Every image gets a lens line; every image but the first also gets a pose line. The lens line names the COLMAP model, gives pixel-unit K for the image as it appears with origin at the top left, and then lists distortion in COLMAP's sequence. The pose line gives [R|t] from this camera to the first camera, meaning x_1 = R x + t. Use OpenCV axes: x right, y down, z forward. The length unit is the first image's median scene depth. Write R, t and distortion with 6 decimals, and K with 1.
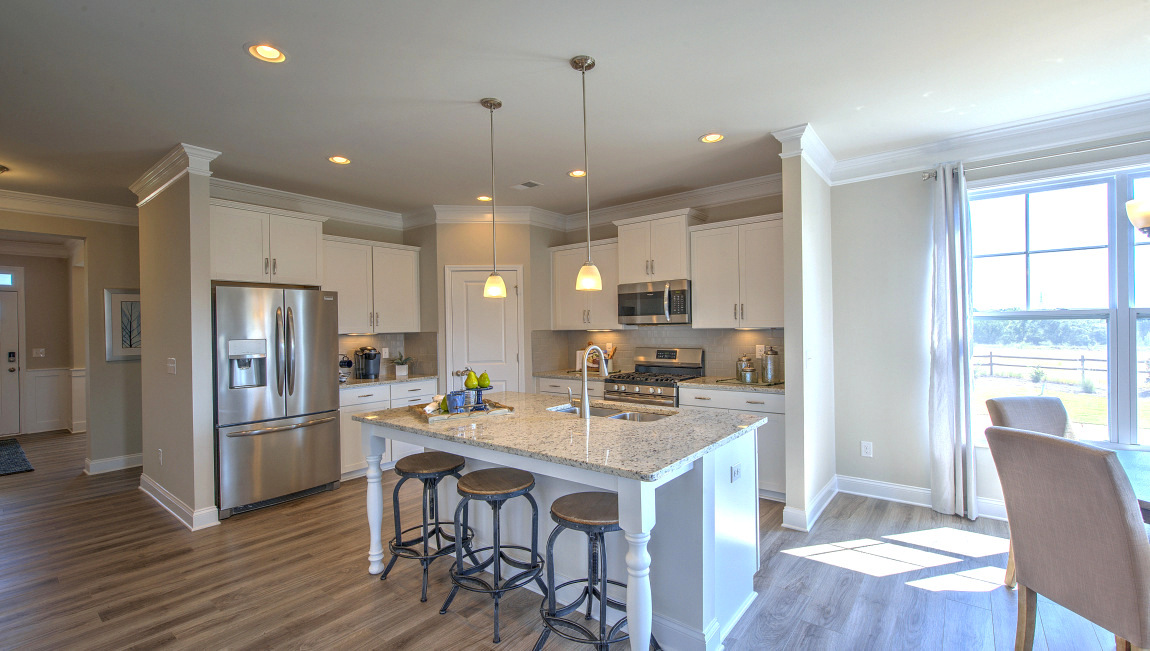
lens RADIAL K [[490.2, 0, 572.8], [0, 490.2, 326.3], [0, 0, 1]] dist [-0.001150, -0.000846]
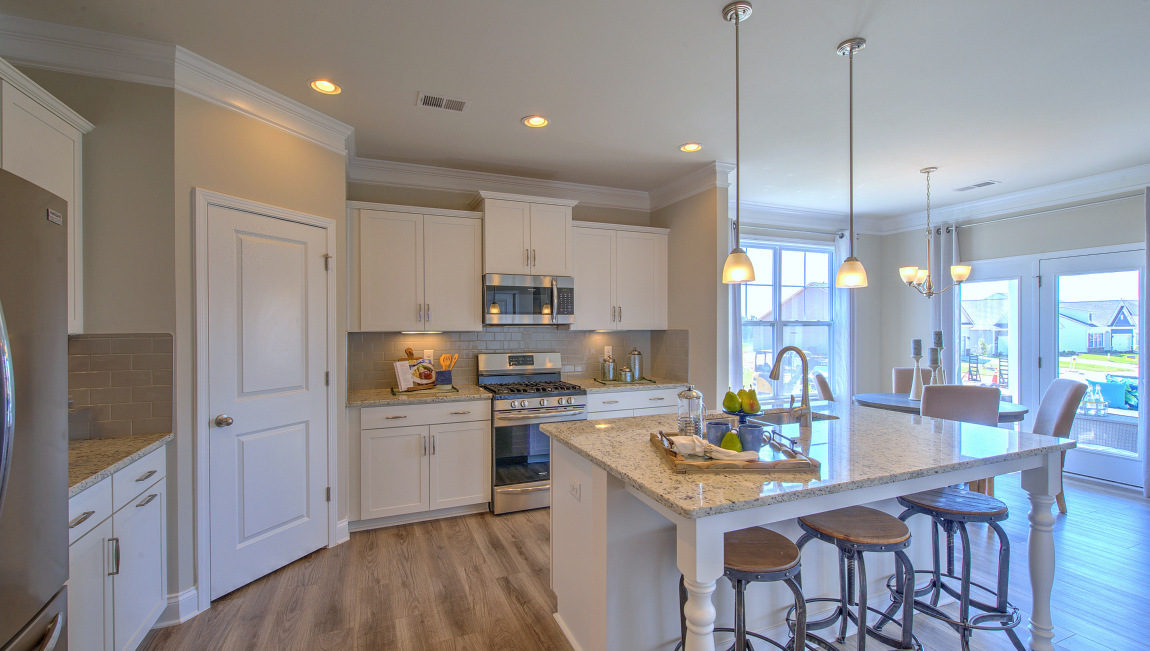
lens RADIAL K [[490.2, 0, 571.3], [0, 490.2, 325.1], [0, 0, 1]] dist [-0.001150, -0.000846]
pose [[0.481913, 0.017986, 0.876035, -0.598310], [-0.005360, 0.999831, -0.017579, 0.011642], [-0.876203, 0.003776, 0.481928, 0.576966]]
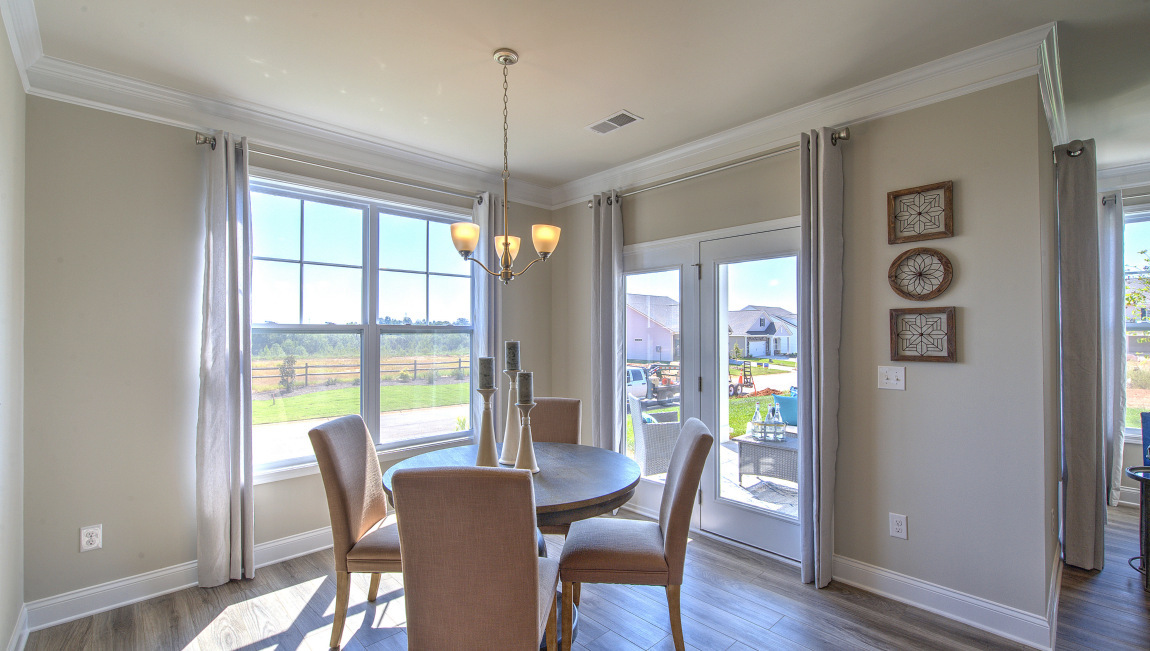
lens RADIAL K [[490.2, 0, 576.0], [0, 490.2, 327.9], [0, 0, 1]] dist [-0.001150, -0.000846]
pose [[0.136042, 0.025792, 0.990367, 0.056522], [-0.000947, 0.999664, -0.025905, -0.000143], [-0.990703, 0.002586, 0.136021, 0.276676]]
